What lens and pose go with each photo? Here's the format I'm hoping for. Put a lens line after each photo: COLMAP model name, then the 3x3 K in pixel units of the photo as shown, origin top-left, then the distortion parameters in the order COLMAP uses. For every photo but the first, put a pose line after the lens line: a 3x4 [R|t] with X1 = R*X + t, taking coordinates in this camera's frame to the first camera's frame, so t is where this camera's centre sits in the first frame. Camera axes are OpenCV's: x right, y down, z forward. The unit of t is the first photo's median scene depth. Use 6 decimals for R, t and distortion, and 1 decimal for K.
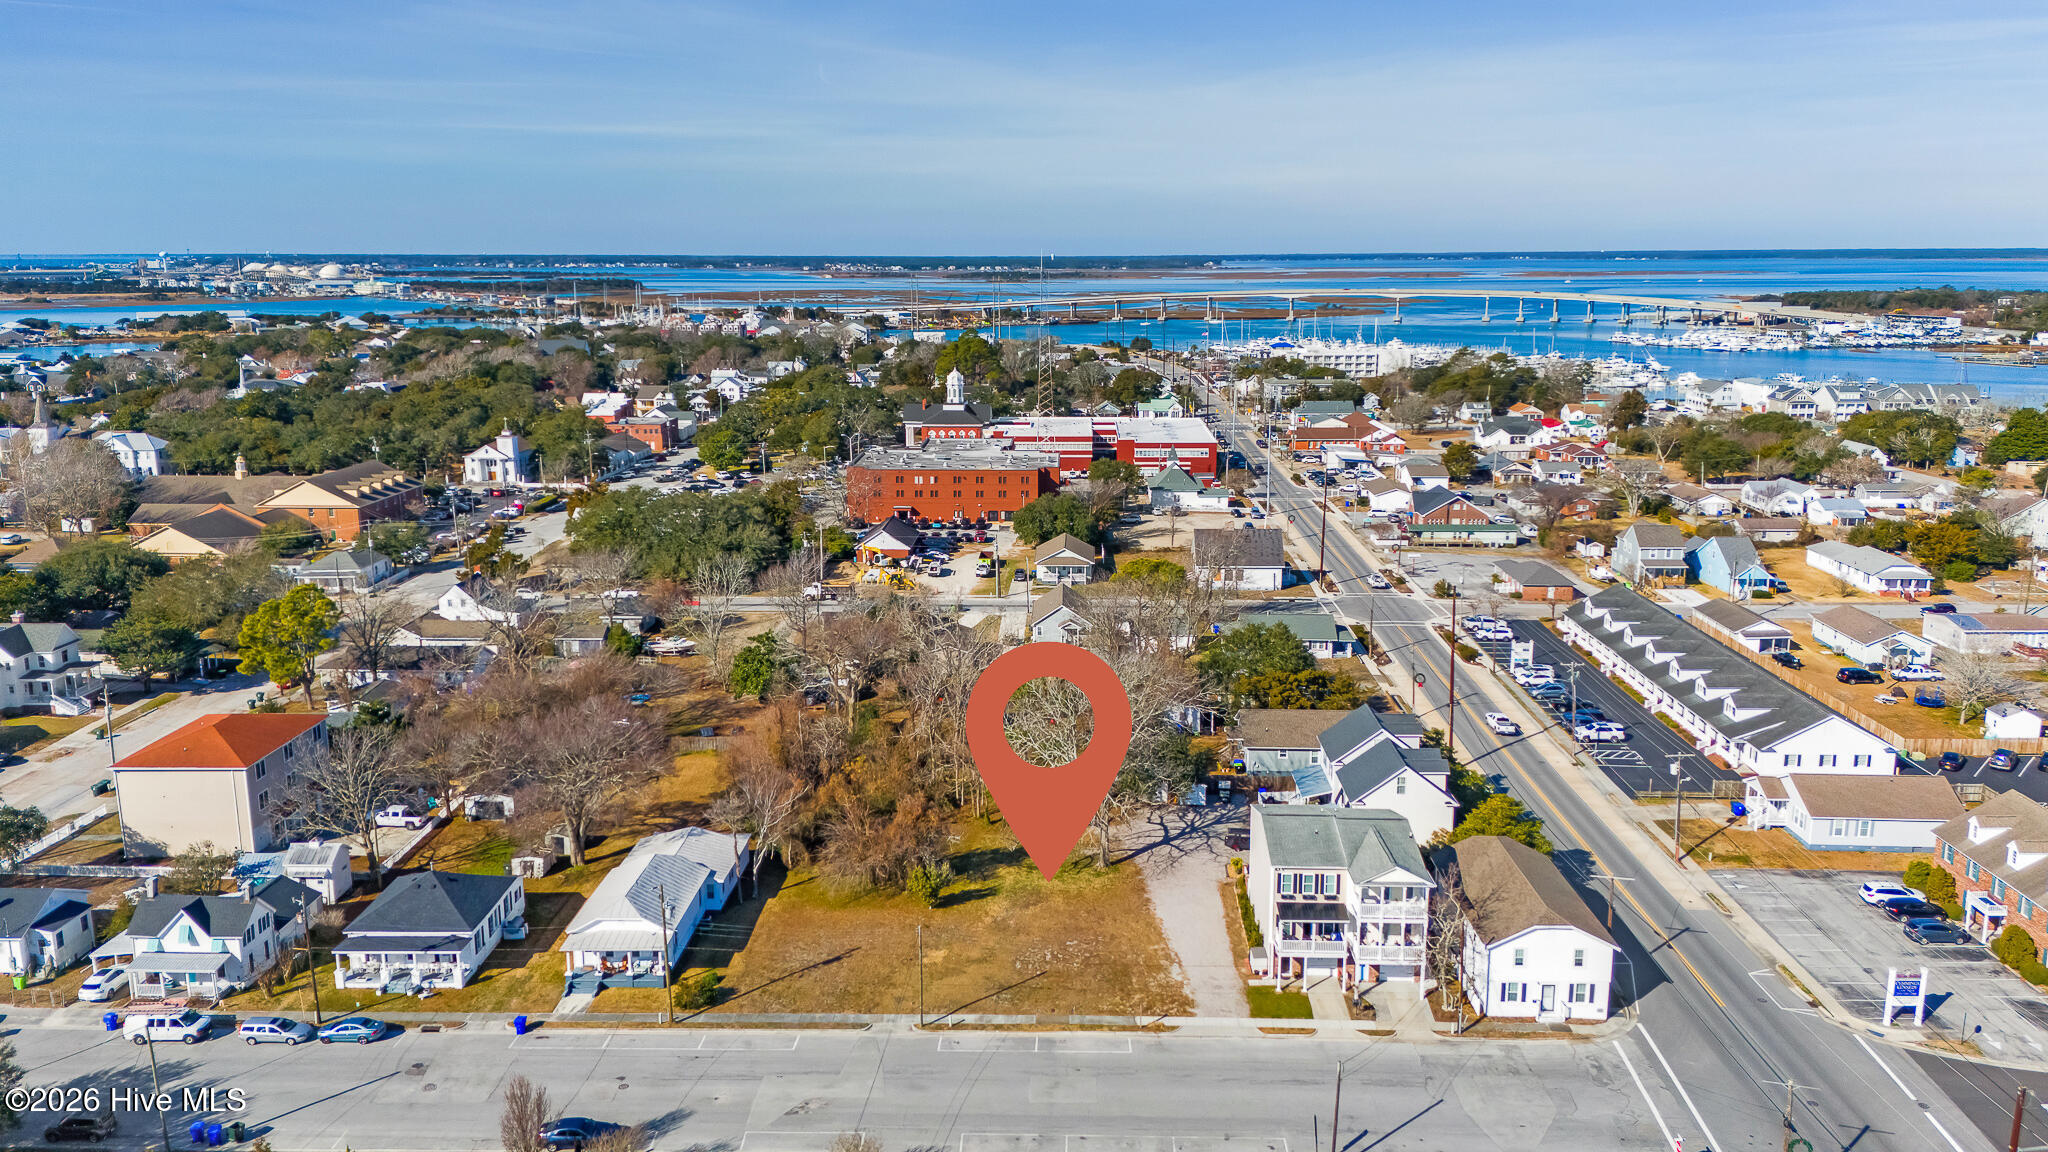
lens RADIAL K [[1489.2, 0, 1033.4], [0, 1489.2, 583.0], [0, 0, 1]] dist [0.111164, -0.141924]
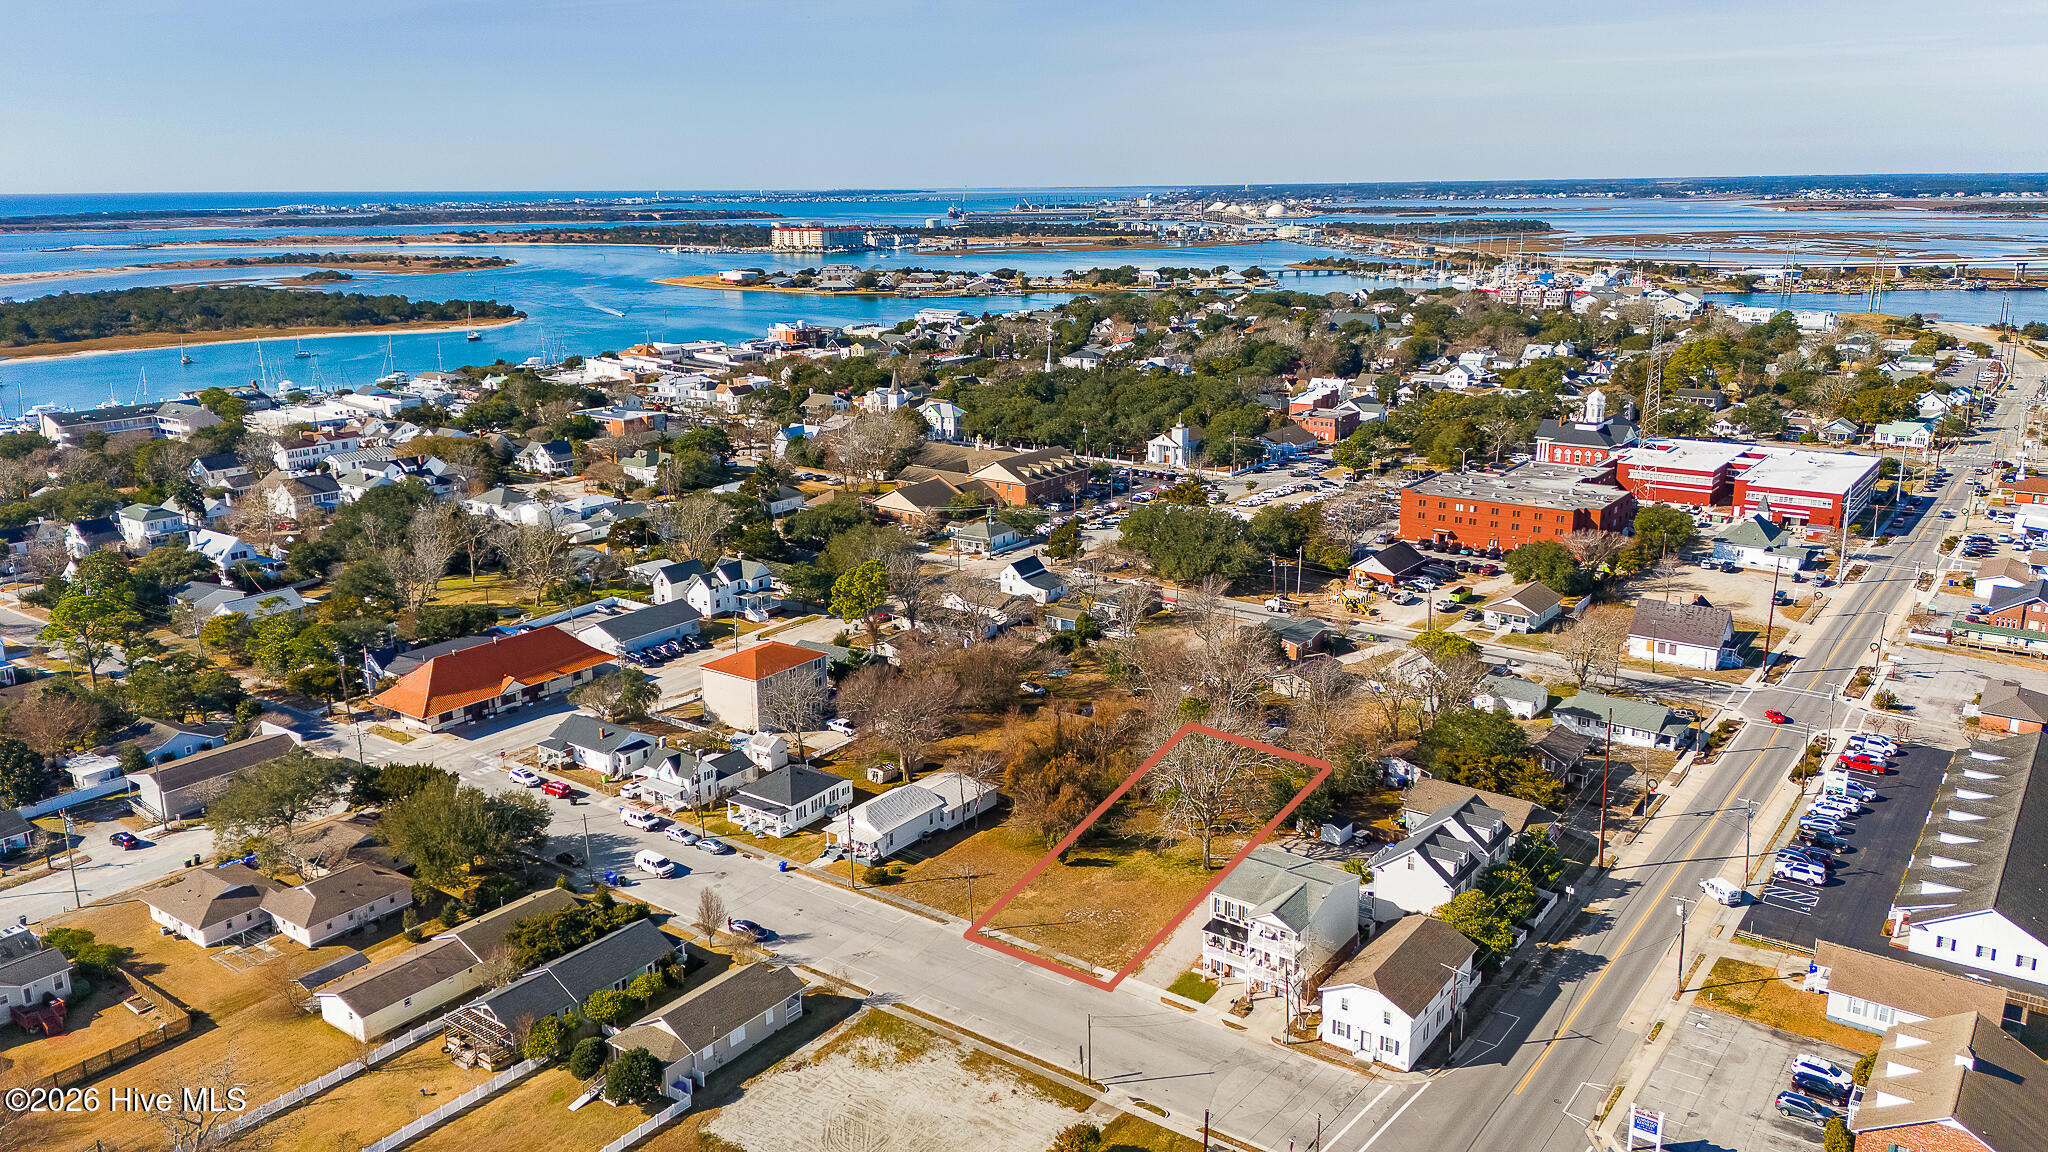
lens RADIAL K [[1489.2, 0, 1033.4], [0, 1489.2, 583.0], [0, 0, 1]] dist [0.111164, -0.141924]
pose [[0.824957, 0.141315, -0.547244, 0.709182], [-0.115467, 0.989956, 0.081574, -0.176518], [0.553275, -0.004107, 0.832988, -0.222546]]
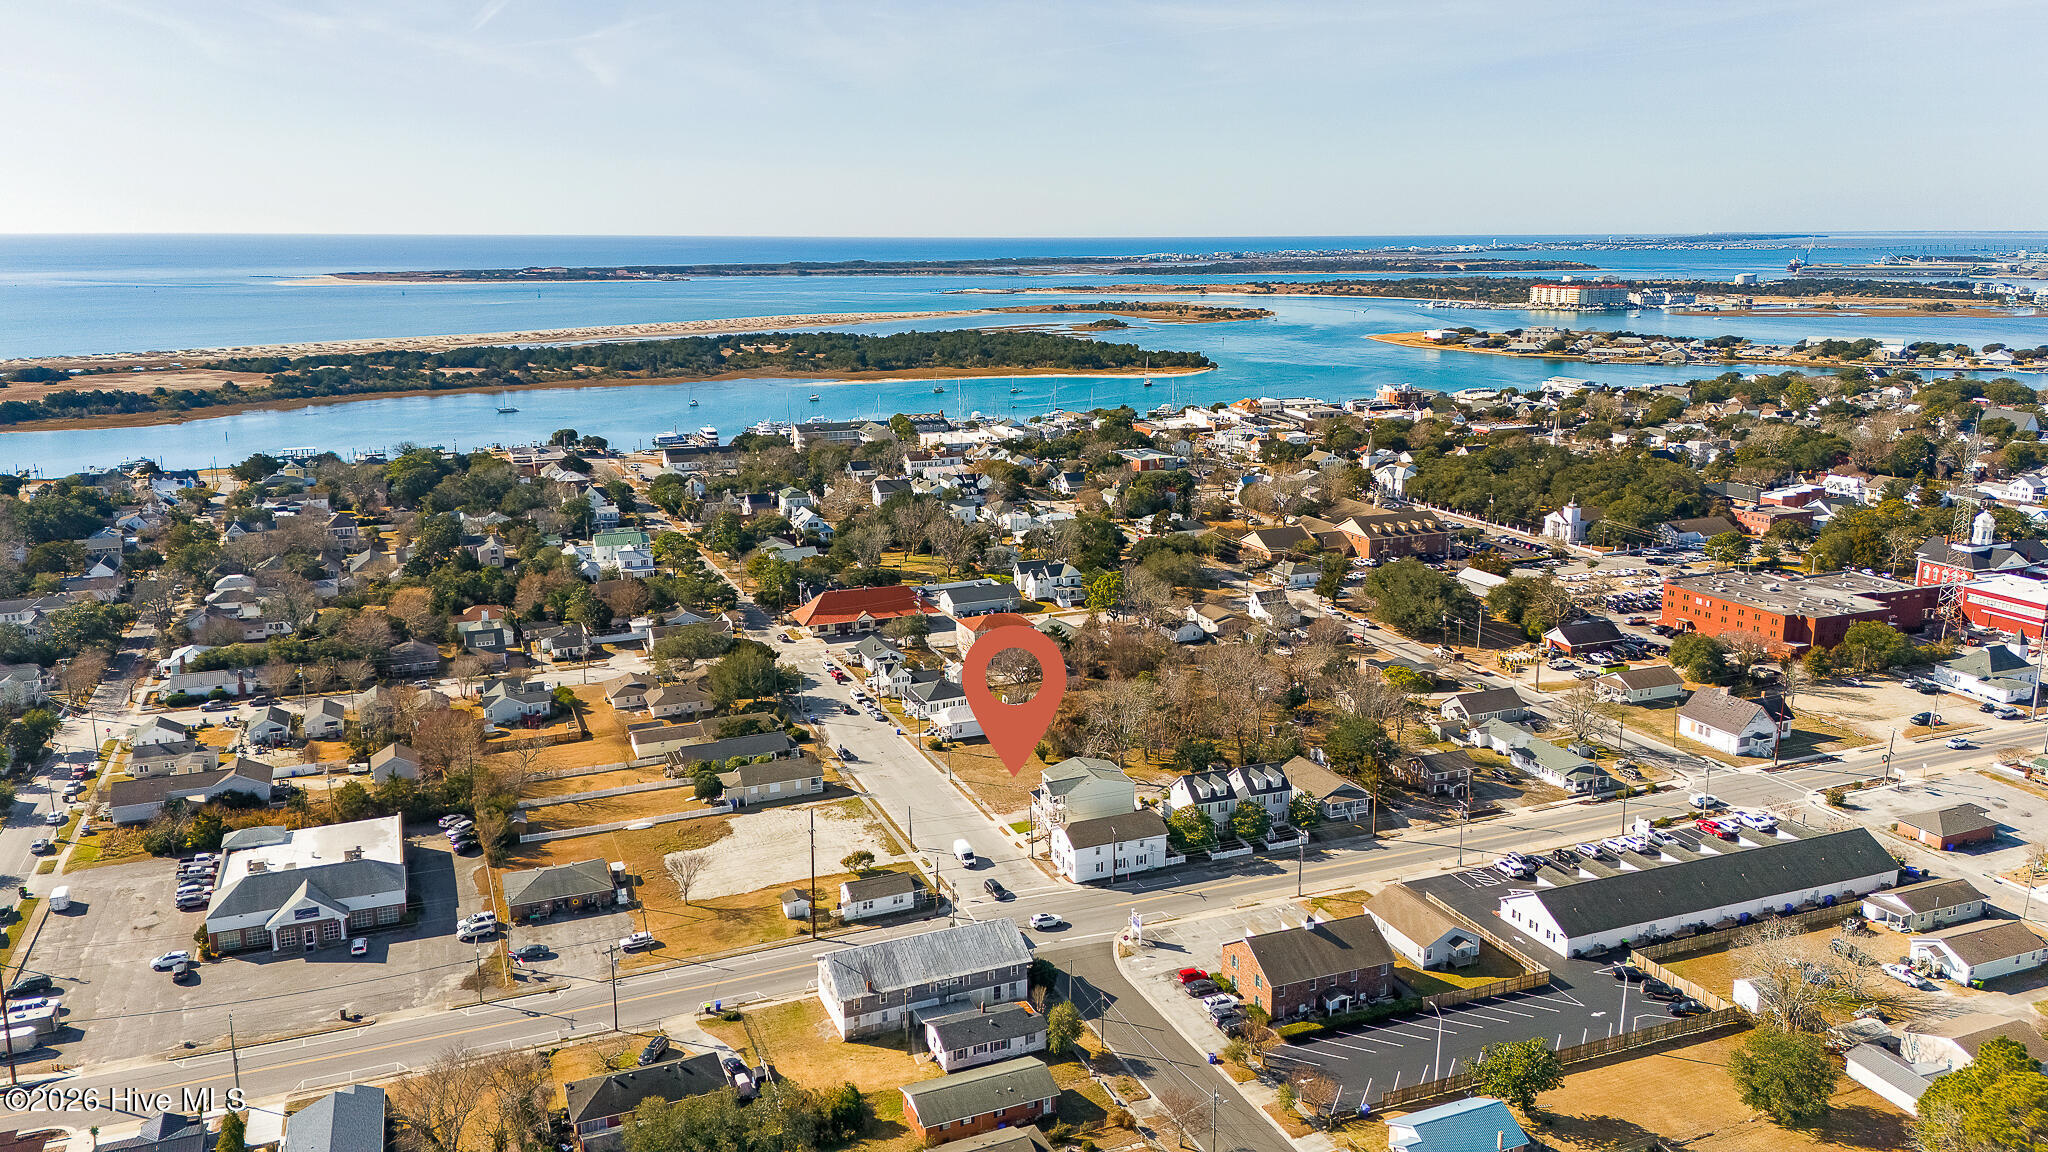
lens RADIAL K [[1489.2, 0, 1033.4], [0, 1489.2, 583.0], [0, 0, 1]] dist [0.111164, -0.141924]
pose [[0.415413, 0.211188, -0.884778, 1.993697], [-0.197636, 0.970395, 0.138831, -0.377355], [0.887903, 0.117192, 0.444853, -0.036370]]
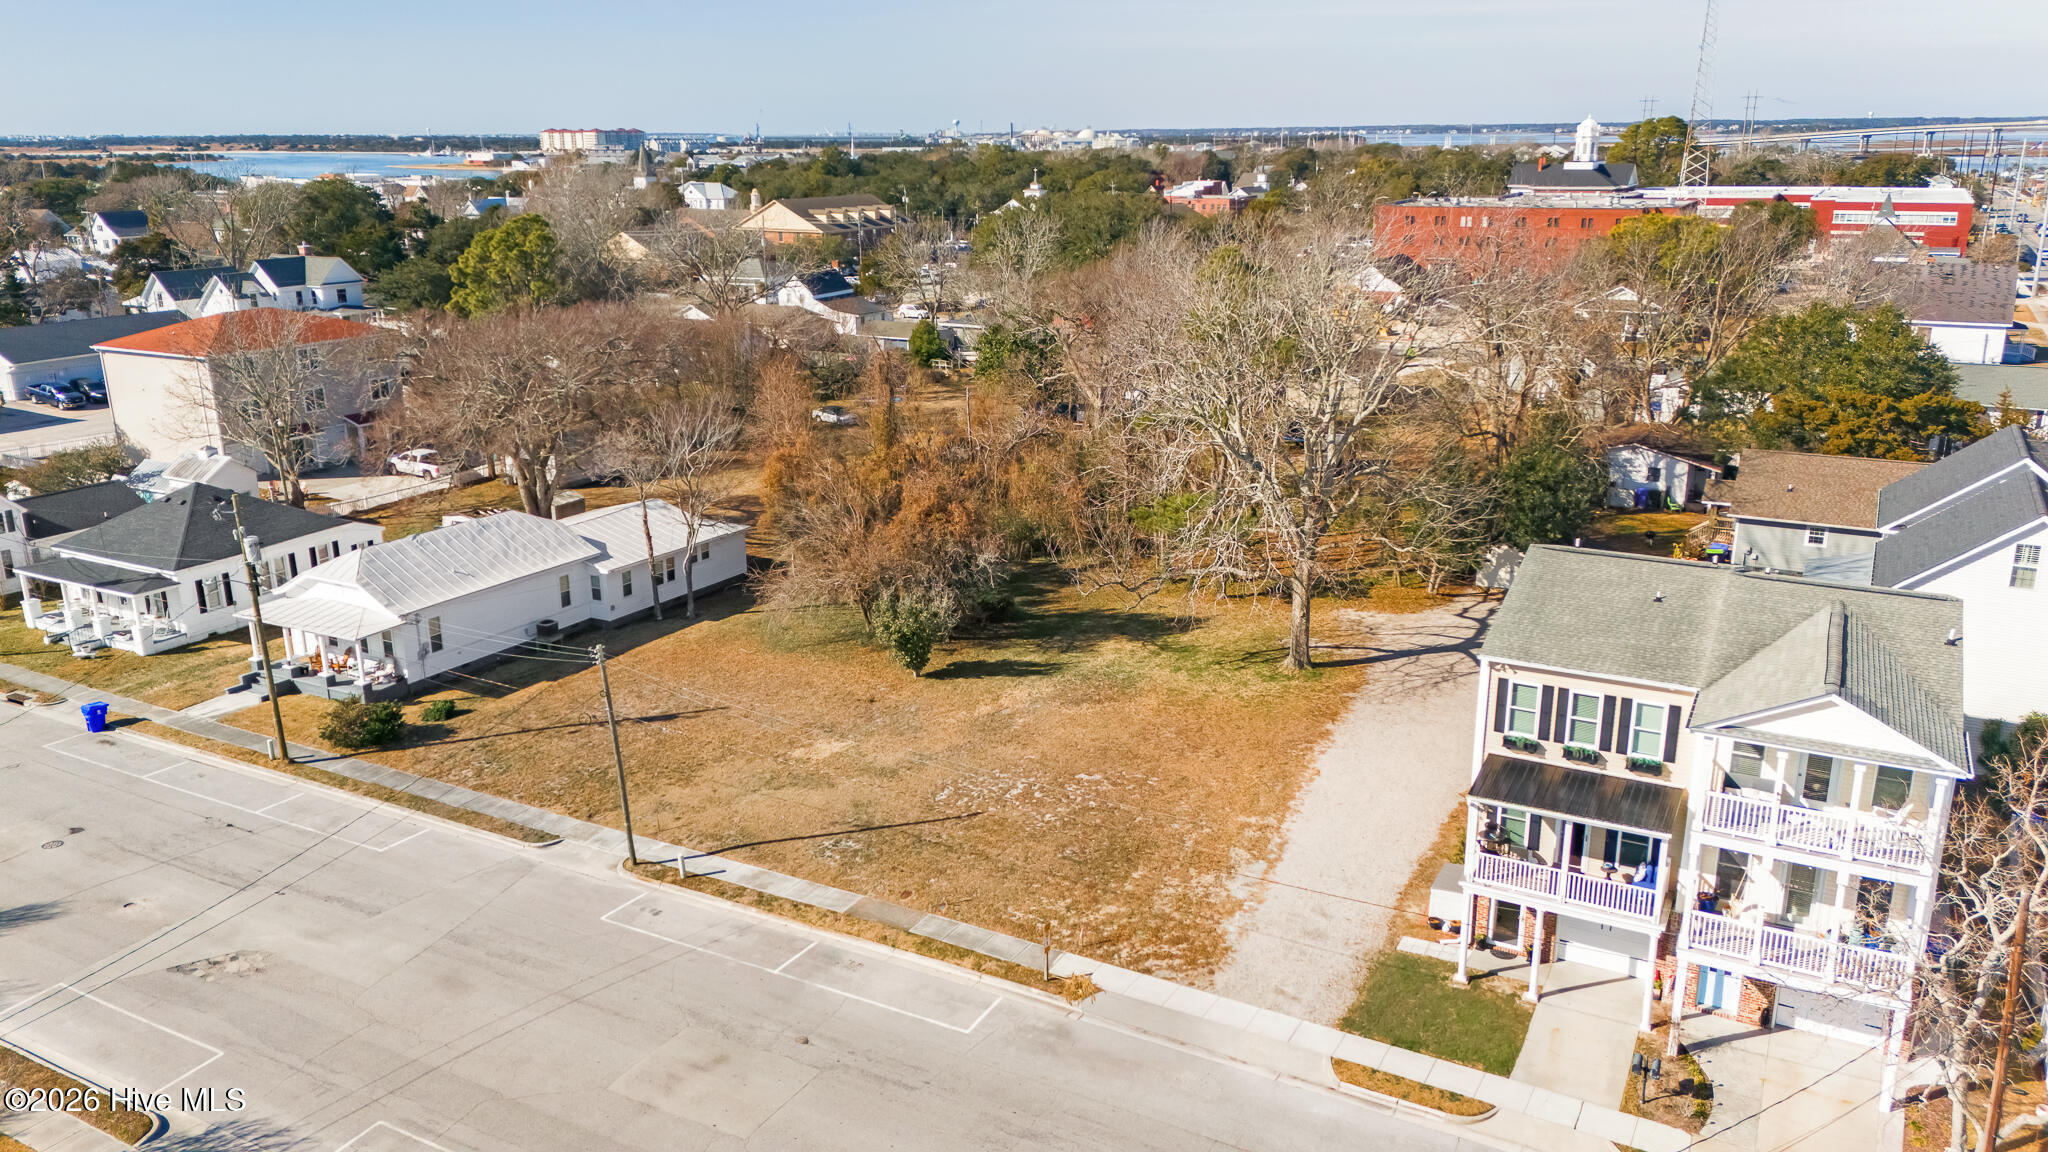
lens RADIAL K [[1489.2, 0, 1033.4], [0, 1489.2, 583.0], [0, 0, 1]] dist [0.111164, -0.141924]
pose [[0.889245, 0.127627, -0.439266, 0.213654], [-0.093433, 0.990721, 0.098704, 0.139645], [0.447788, -0.046730, 0.892918, 0.595718]]
